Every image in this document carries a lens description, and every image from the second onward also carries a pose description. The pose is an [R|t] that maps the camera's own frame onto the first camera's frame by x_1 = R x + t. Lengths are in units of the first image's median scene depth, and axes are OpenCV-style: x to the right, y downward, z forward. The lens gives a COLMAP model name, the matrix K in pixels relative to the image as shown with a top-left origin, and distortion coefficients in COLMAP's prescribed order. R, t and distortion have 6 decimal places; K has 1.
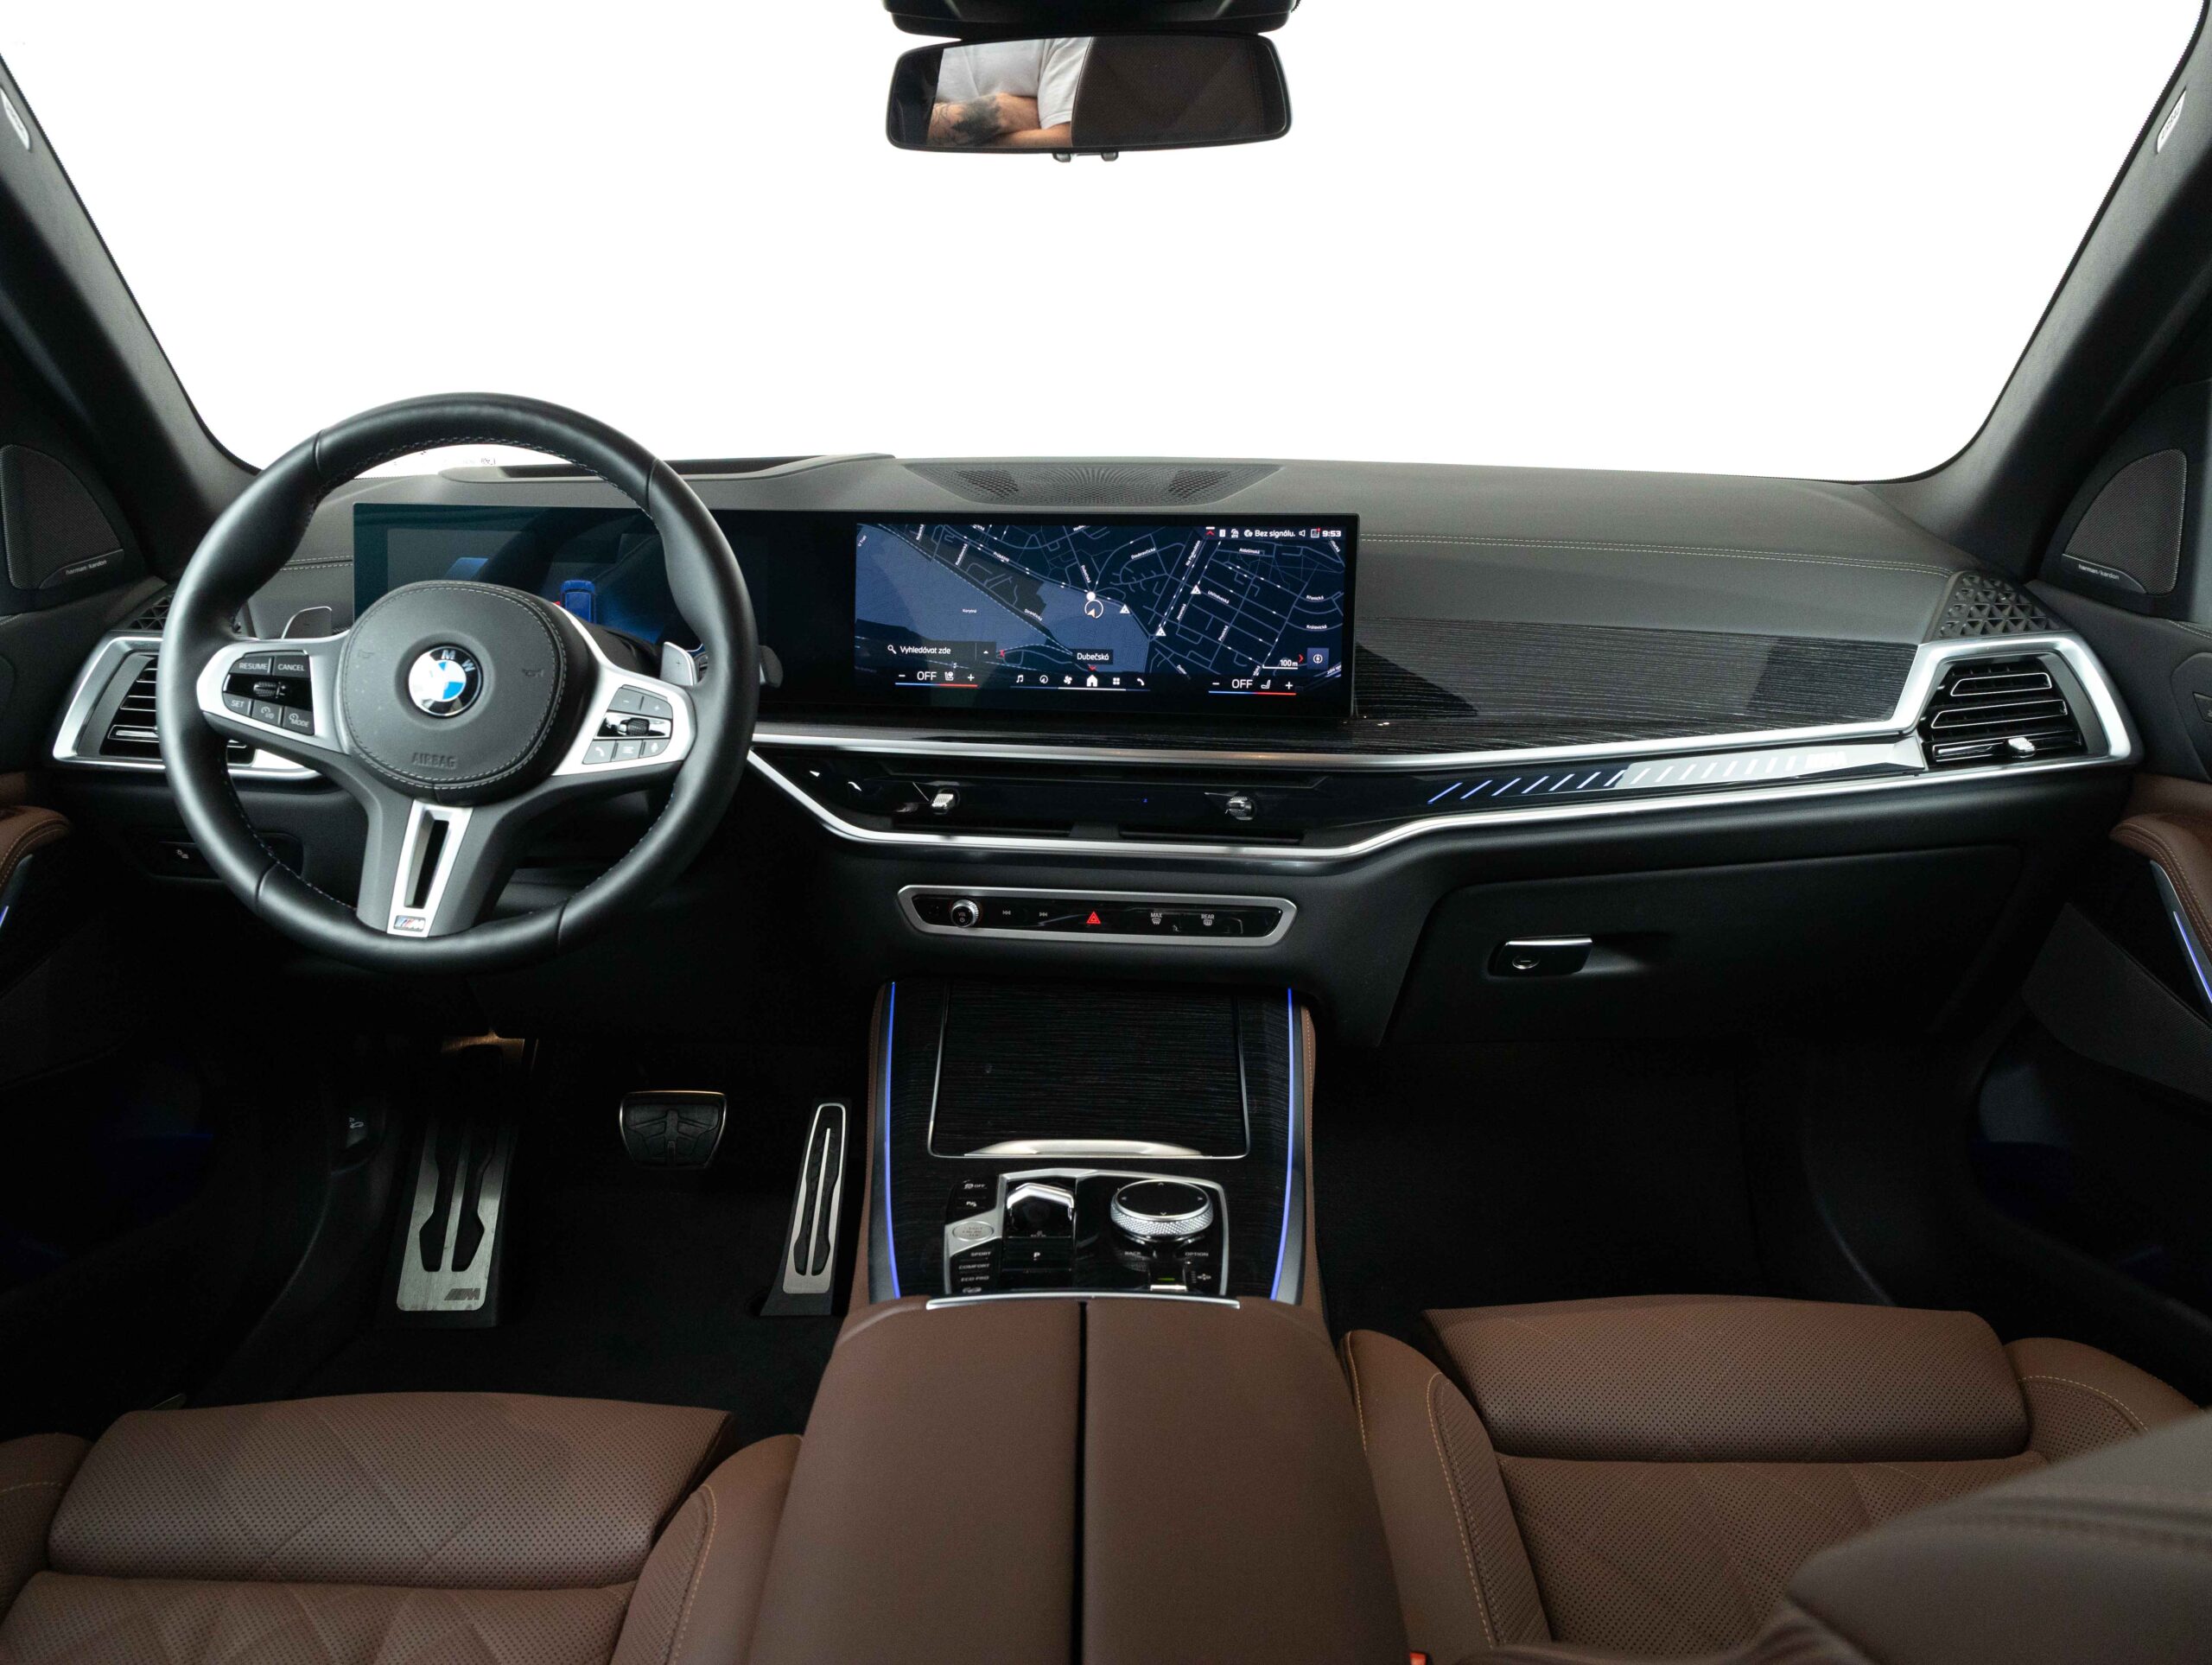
lens RADIAL K [[1609.6, 0, 1095.1], [0, 1609.6, 813.5], [0, 0, 1]] dist [-0.021505, -0.003563]
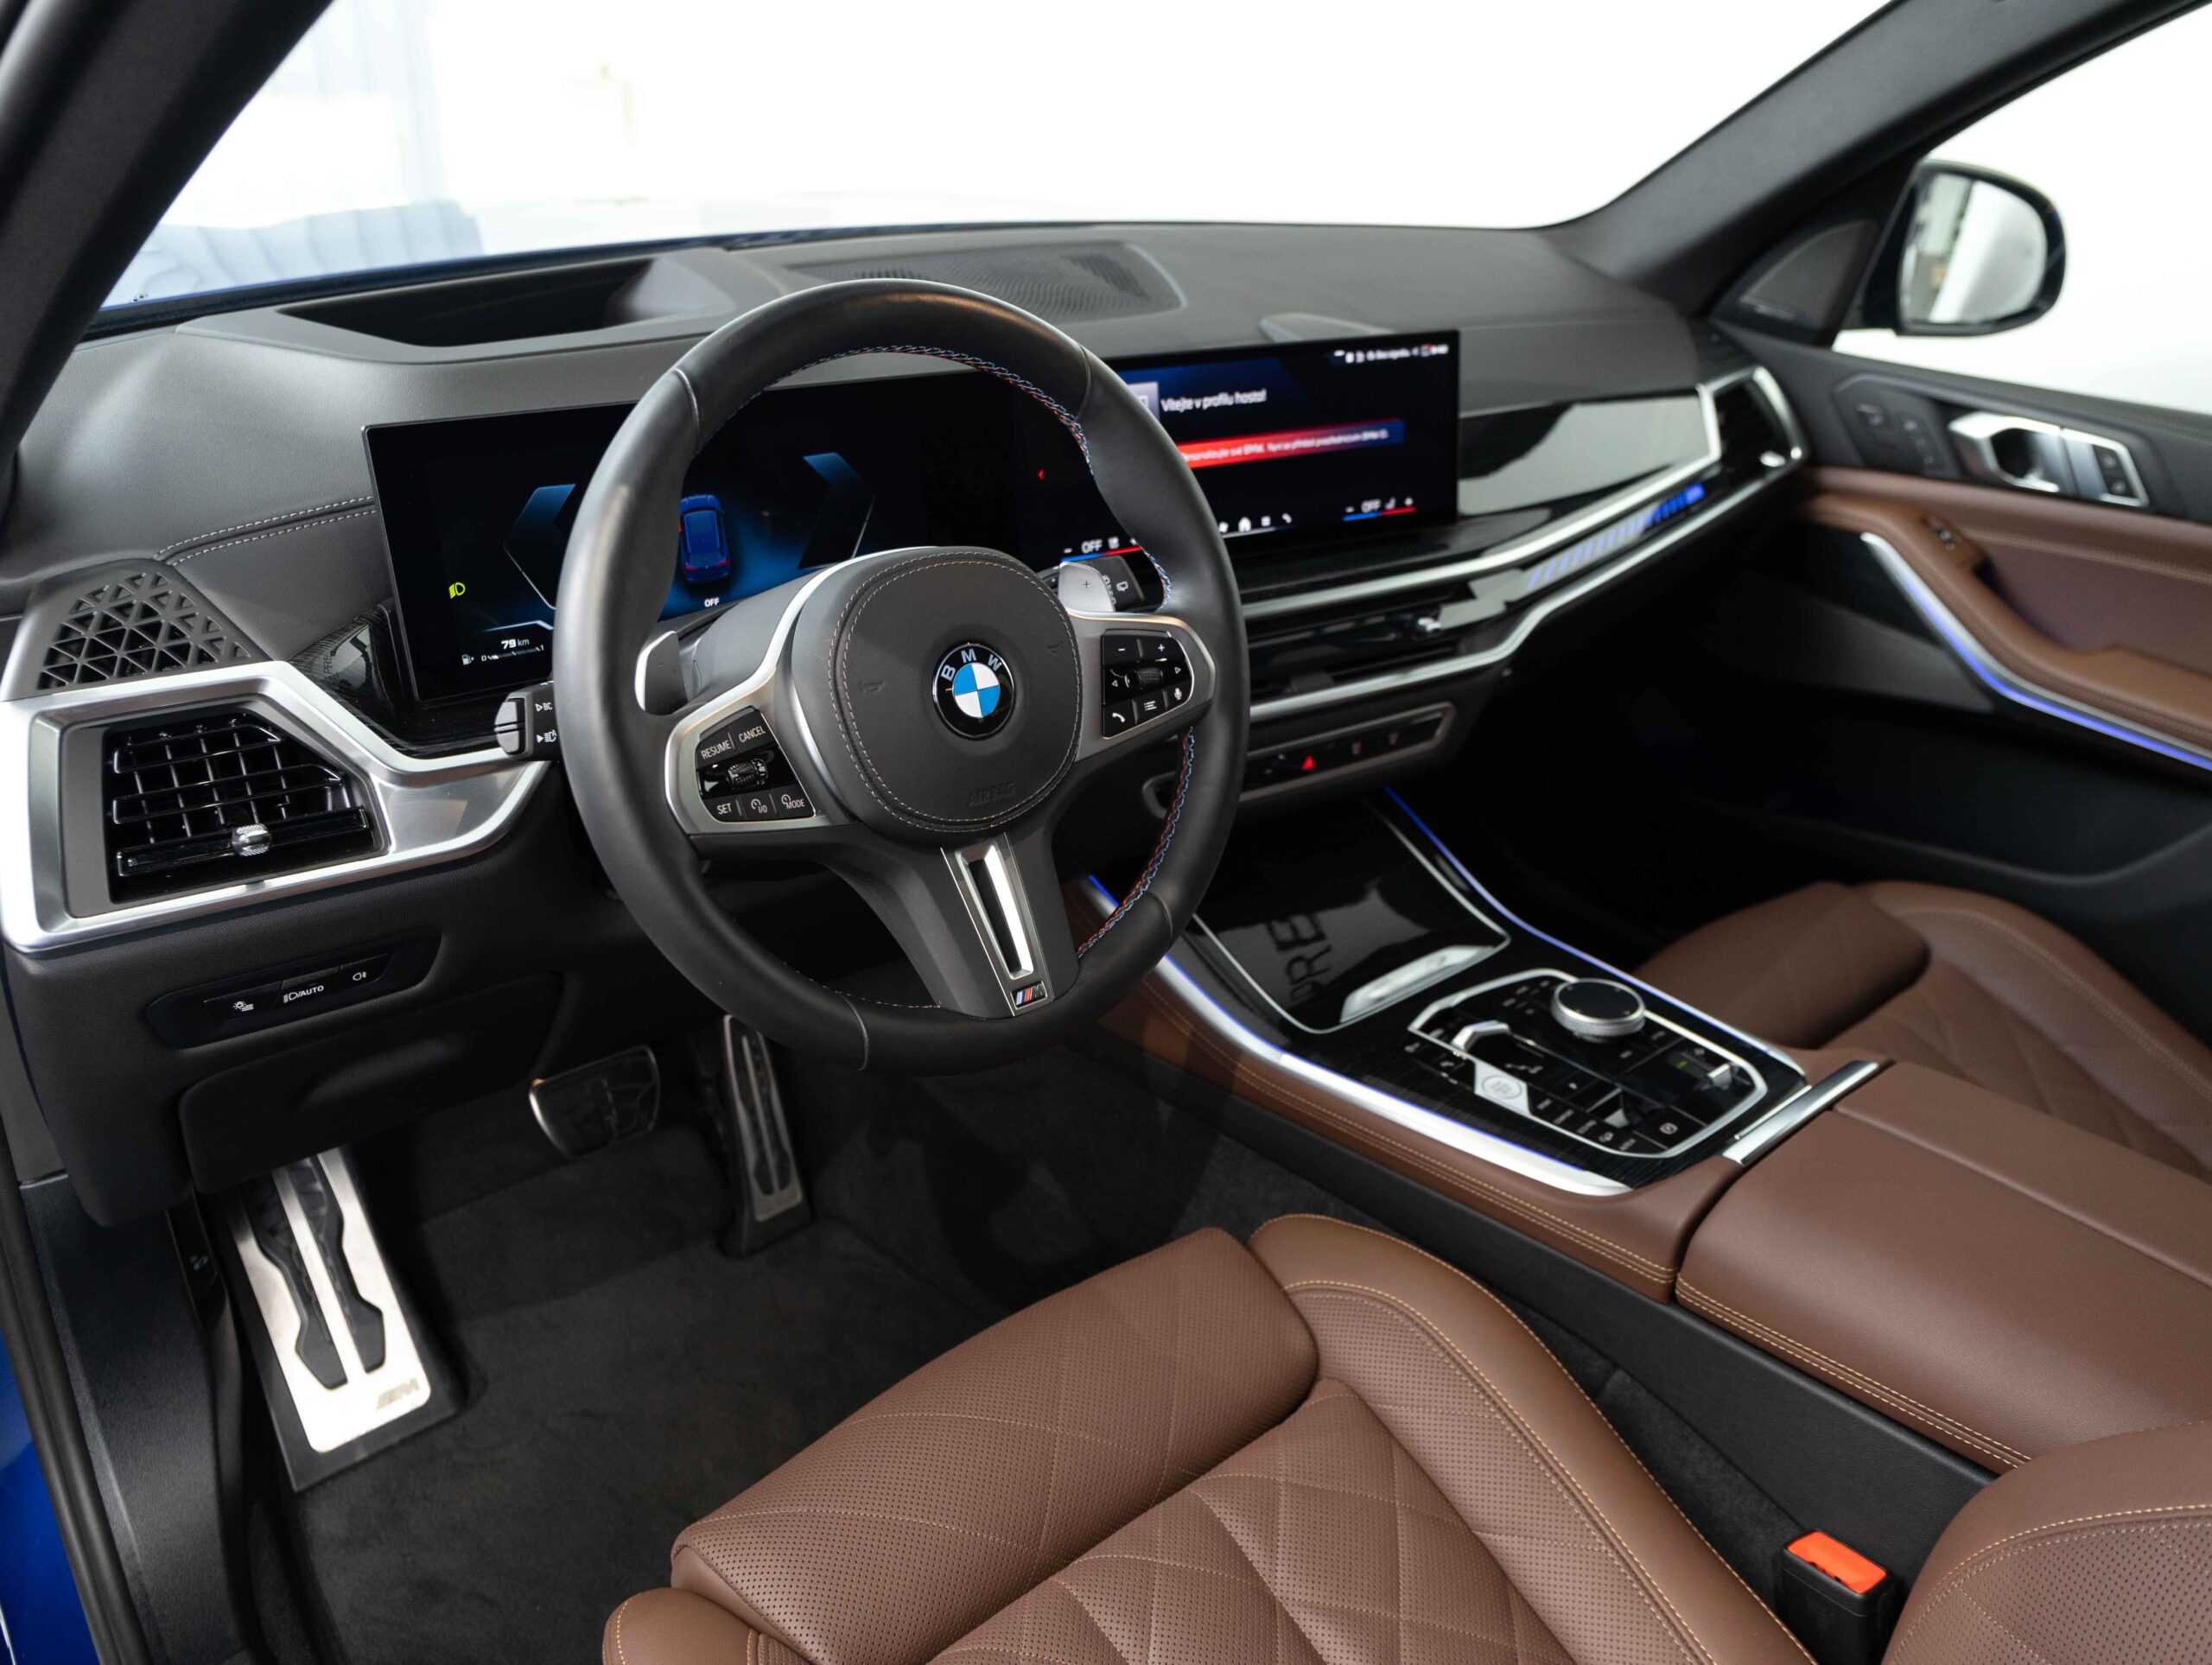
lens RADIAL K [[1535.5, 0, 1096.5], [0, 1535.5, 816.6], [0, 0, 1]] dist [0.010513, 0.004262]
pose [[0.771775, -0.271519, 0.575014, -0.667076], [0.129200, 0.952351, 0.276286, -0.186523], [-0.622632, -0.138939, 0.770081, 0.323402]]
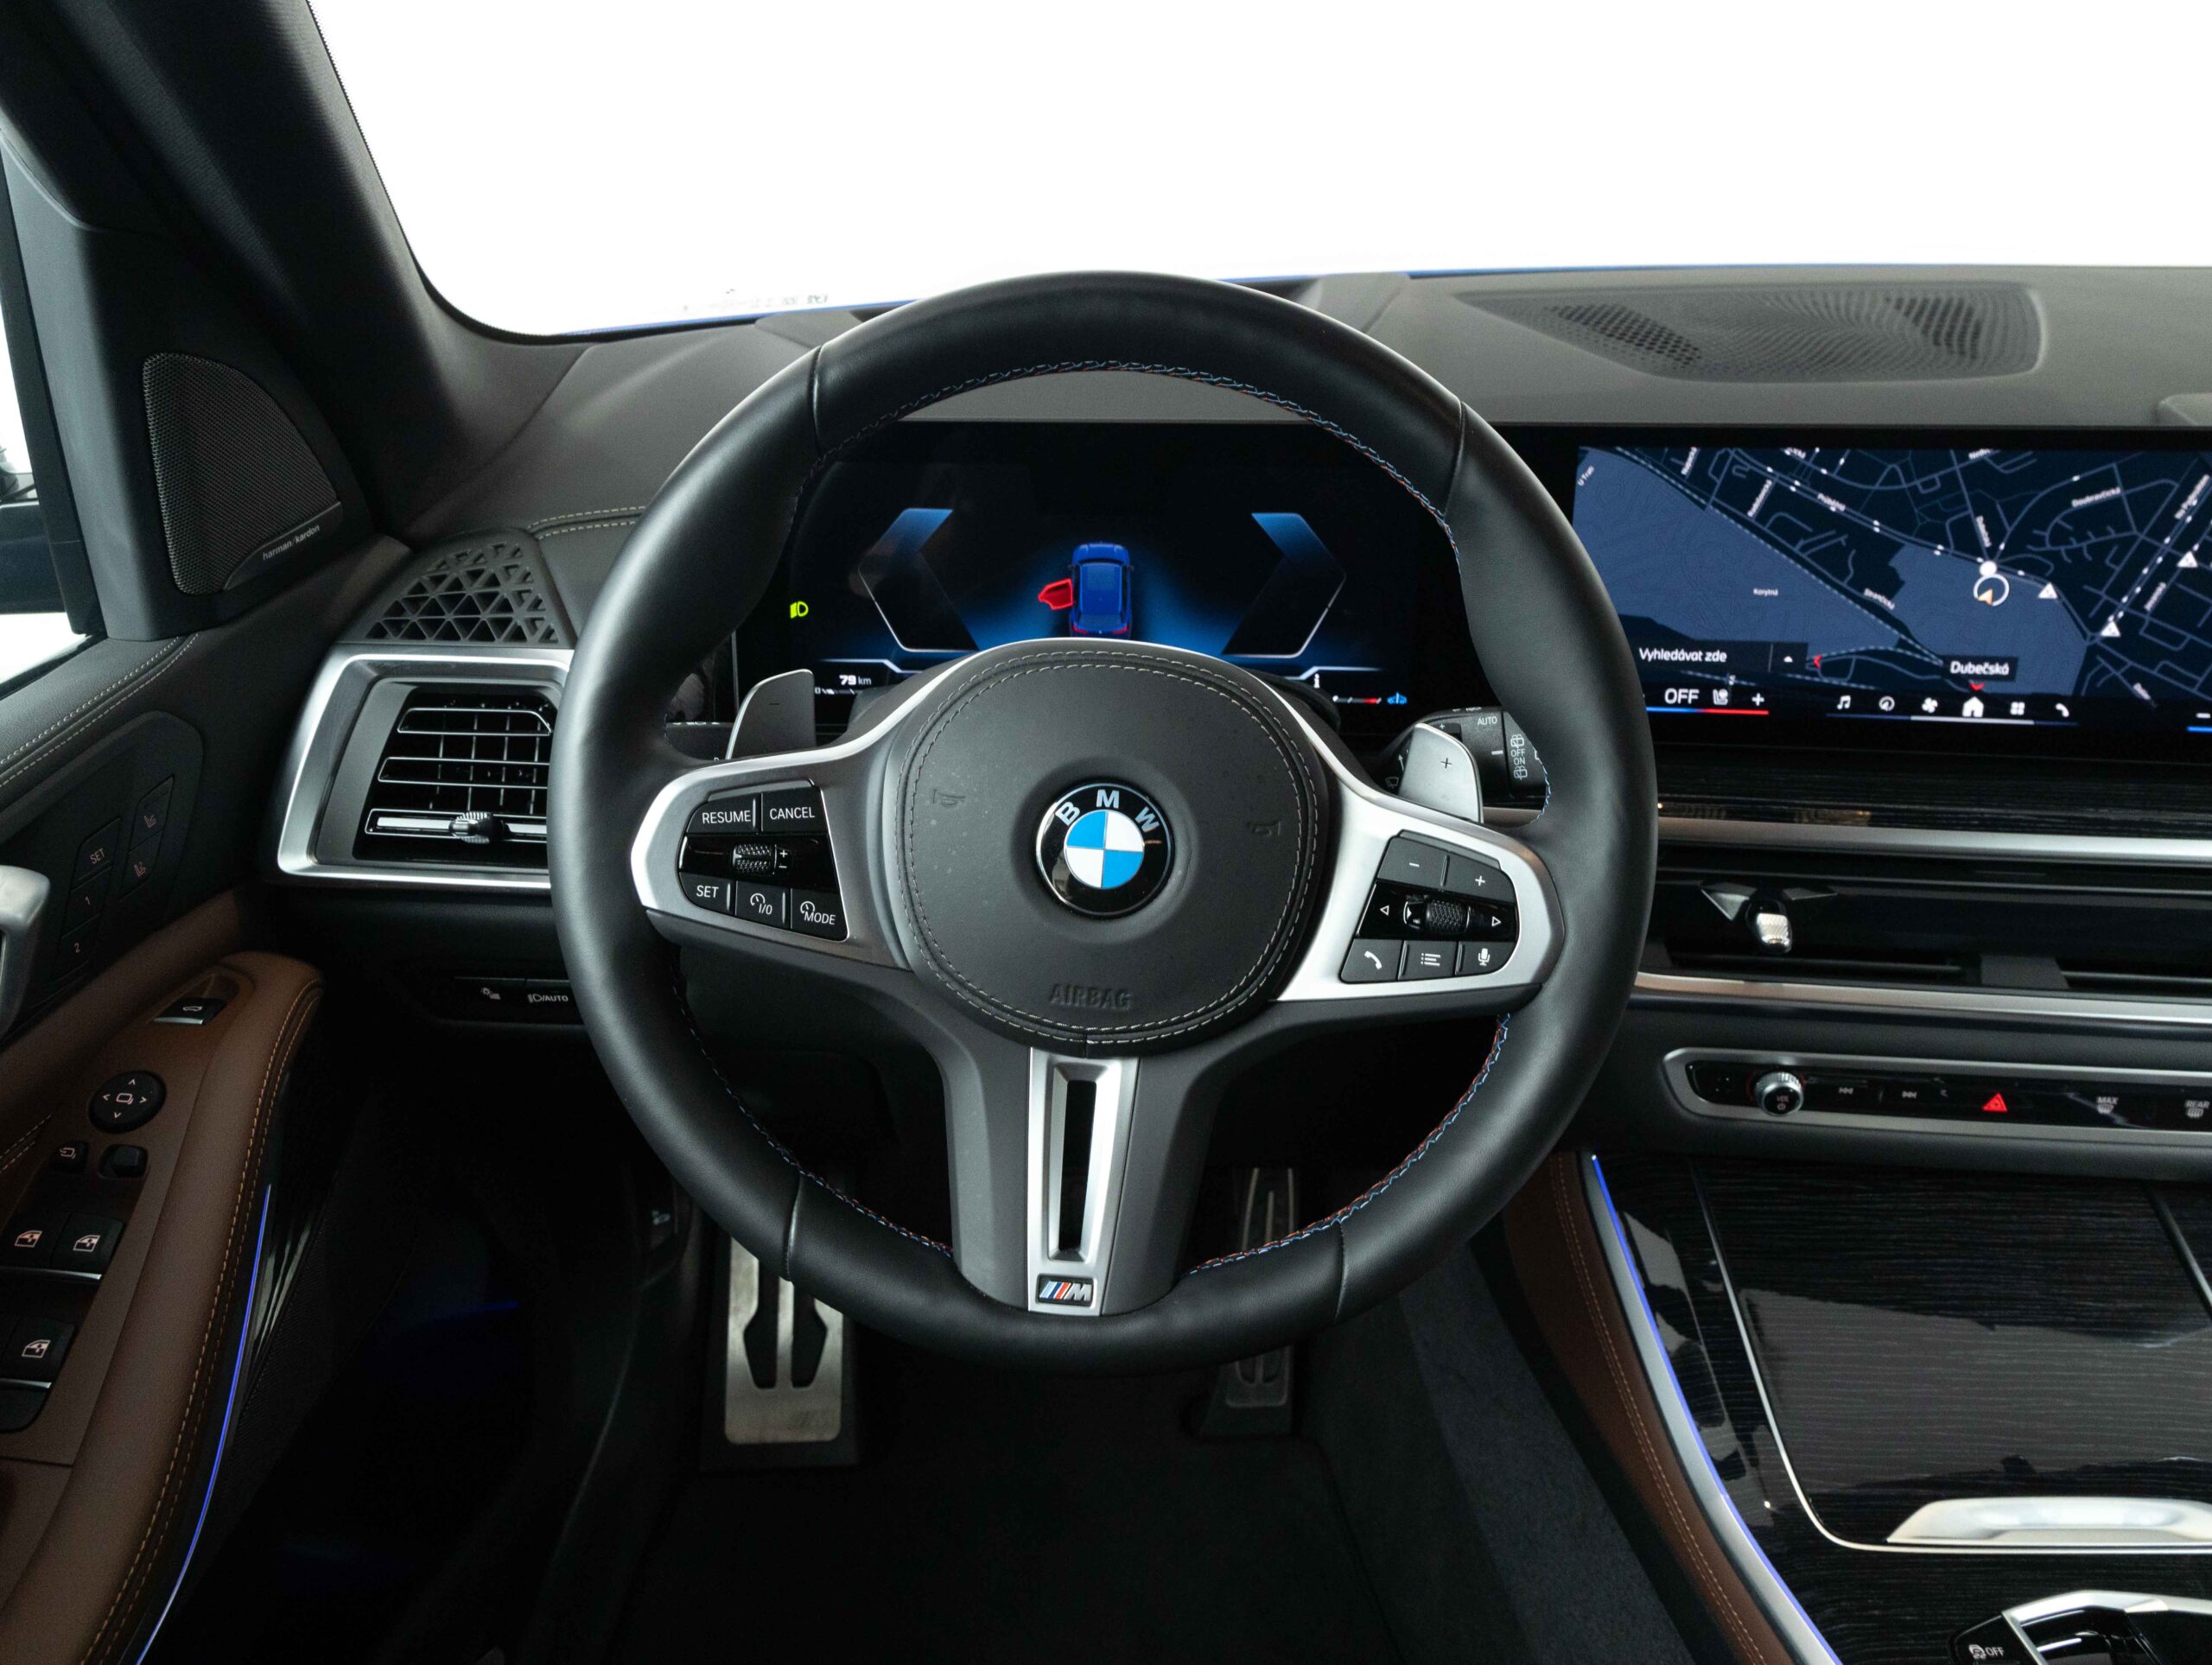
lens RADIAL K [[1586.9, 0, 1105.5], [0, 1586.9, 821.4], [0, 0, 1]] dist [0.022891, -0.001021]
pose [[0.999814, -0.018993, 0.003425, -0.342470], [0.018100, 0.984383, 0.175110, -0.155440], [-0.006698, -0.175015, 0.984543, 0.404291]]
